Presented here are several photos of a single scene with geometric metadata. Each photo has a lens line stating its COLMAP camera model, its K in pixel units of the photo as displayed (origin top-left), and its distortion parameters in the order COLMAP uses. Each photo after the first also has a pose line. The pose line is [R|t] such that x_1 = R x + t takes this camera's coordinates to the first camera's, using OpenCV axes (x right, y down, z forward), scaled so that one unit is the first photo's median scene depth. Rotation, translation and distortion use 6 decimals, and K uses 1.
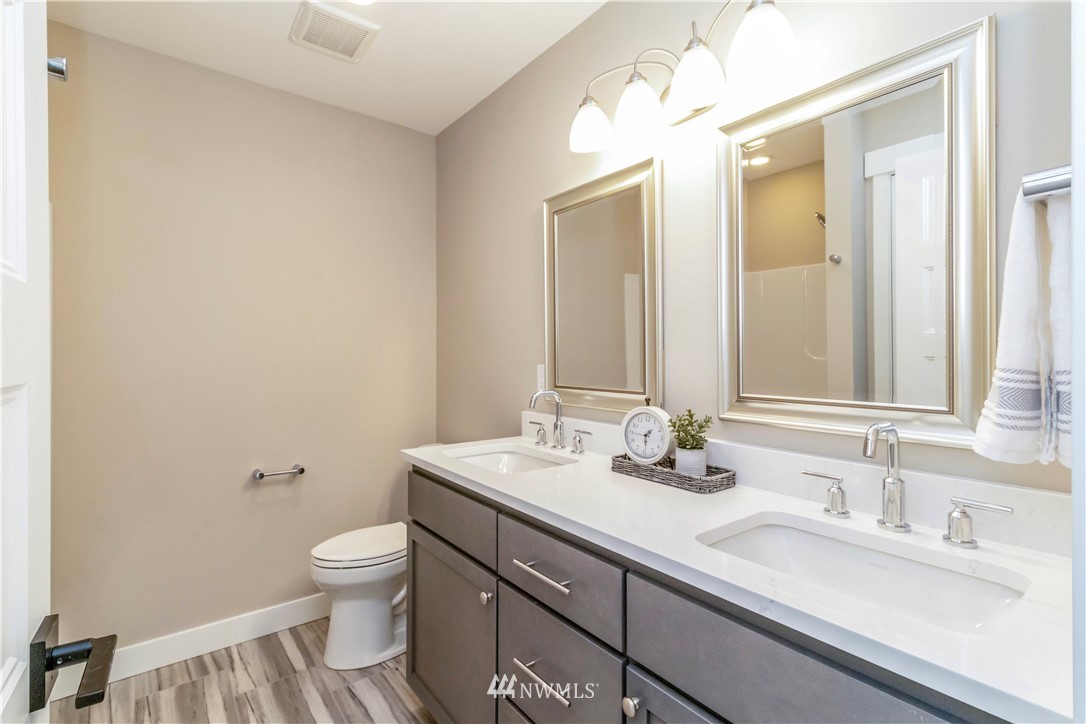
lens RADIAL K [[513.5, 0, 543.3], [0, 513.5, 355.7], [0, 0, 1]] dist [0.002826, 0.002756]
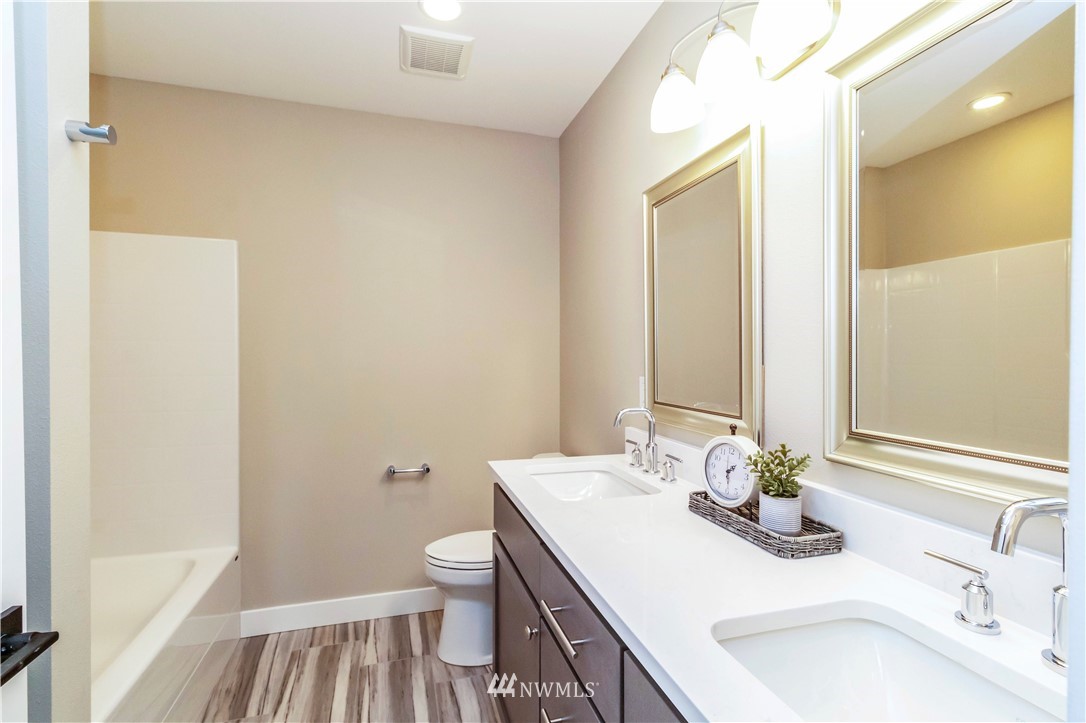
lens RADIAL K [[513.5, 0, 541.5], [0, 513.5, 363.2], [0, 0, 1]] dist [0.002826, 0.002756]
pose [[0.927929, 0.008966, -0.372649, 0.187378], [-0.003410, 0.999873, 0.015566, -0.022523], [0.372741, -0.013174, 0.927842, 0.115518]]
